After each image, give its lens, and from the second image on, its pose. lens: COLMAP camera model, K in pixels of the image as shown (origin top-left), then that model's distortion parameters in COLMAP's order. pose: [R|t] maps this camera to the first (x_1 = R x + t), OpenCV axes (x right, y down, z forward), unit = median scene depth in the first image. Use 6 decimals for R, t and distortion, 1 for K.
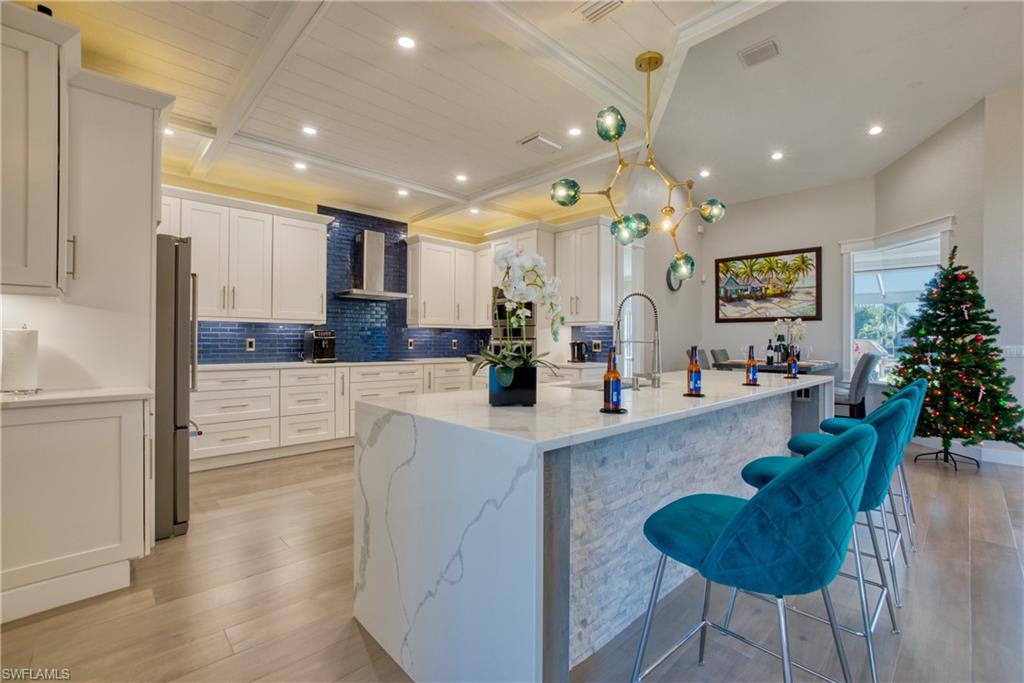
lens RADIAL K [[446.9, 0, 533.6], [0, 446.9, 338.3], [0, 0, 1]] dist [-0.021671, 0.002679]
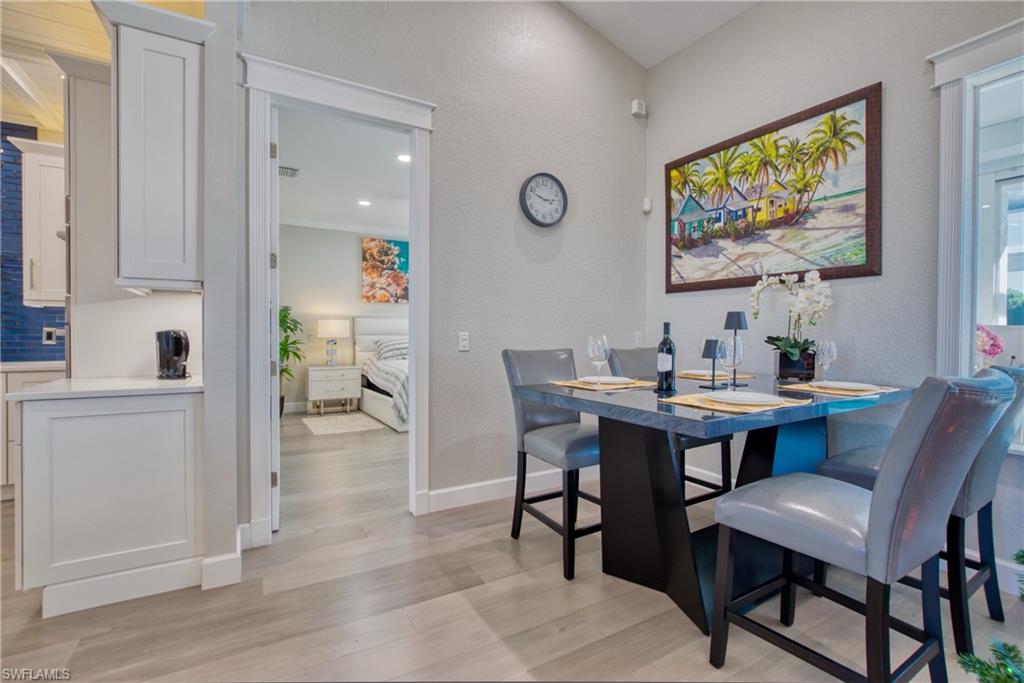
lens RADIAL K [[480.7, 0, 535.2], [0, 480.7, 333.3], [0, 0, 1]] dist [0.002775, 0.001301]
pose [[0.966083, -0.001115, -0.258230, 0.516682], [0.002464, 0.999985, 0.004899, 0.007784], [0.258220, -0.005369, 0.966071, 0.572489]]
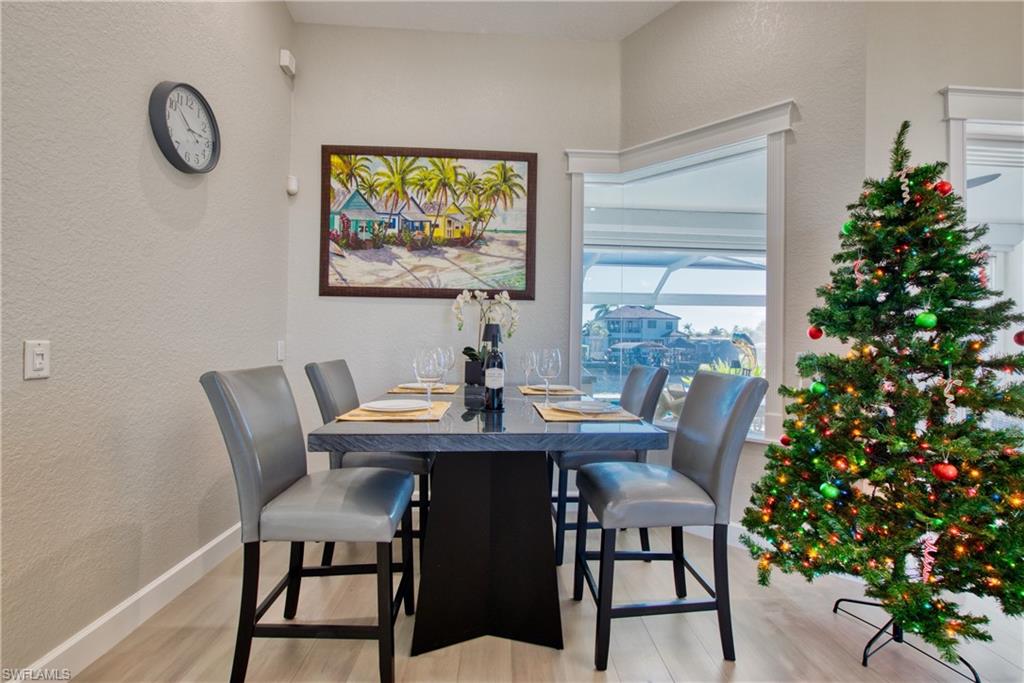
lens RADIAL K [[446.9, 0, 502.7], [0, 446.9, 337.8], [0, 0, 1]] dist [-0.021671, 0.002679]
pose [[0.696160, 0.015216, 0.717725, 0.291232], [-0.014961, 0.999866, -0.006687, 0.006163], [-0.717731, -0.006083, 0.696294, 0.744102]]
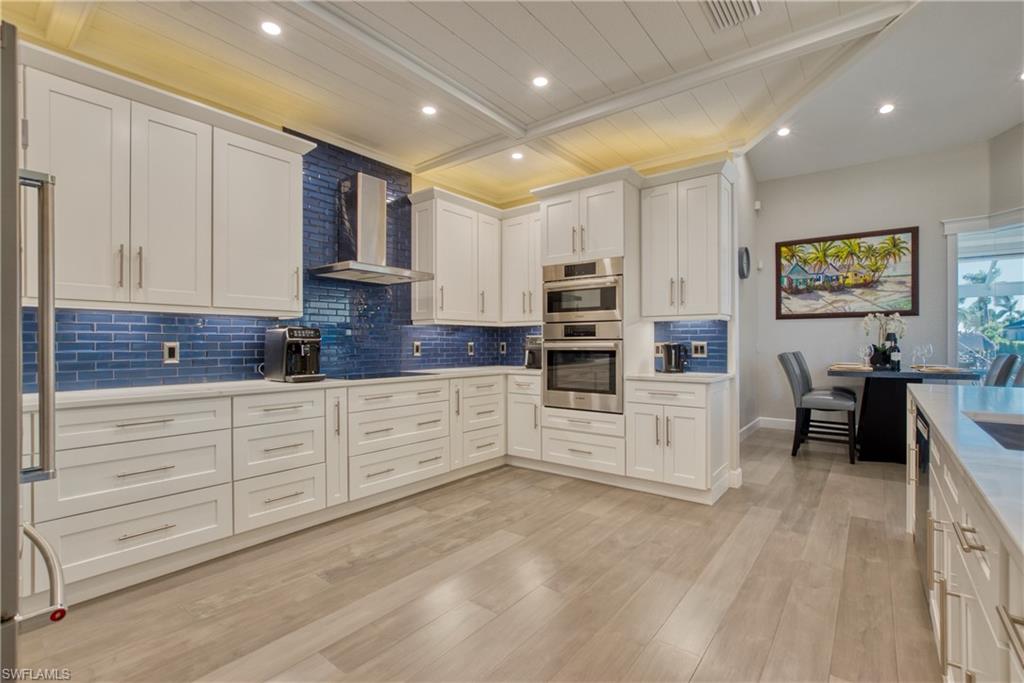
lens RADIAL K [[446.9, 0, 521.1], [0, 446.9, 343.8], [0, 0, 1]] dist [-0.021671, 0.002679]
pose [[0.991937, -0.007144, 0.126530, -0.213081], [0.005927, 0.999932, 0.009997, -0.000286], [-0.126593, -0.009166, 0.991912, 0.305542]]
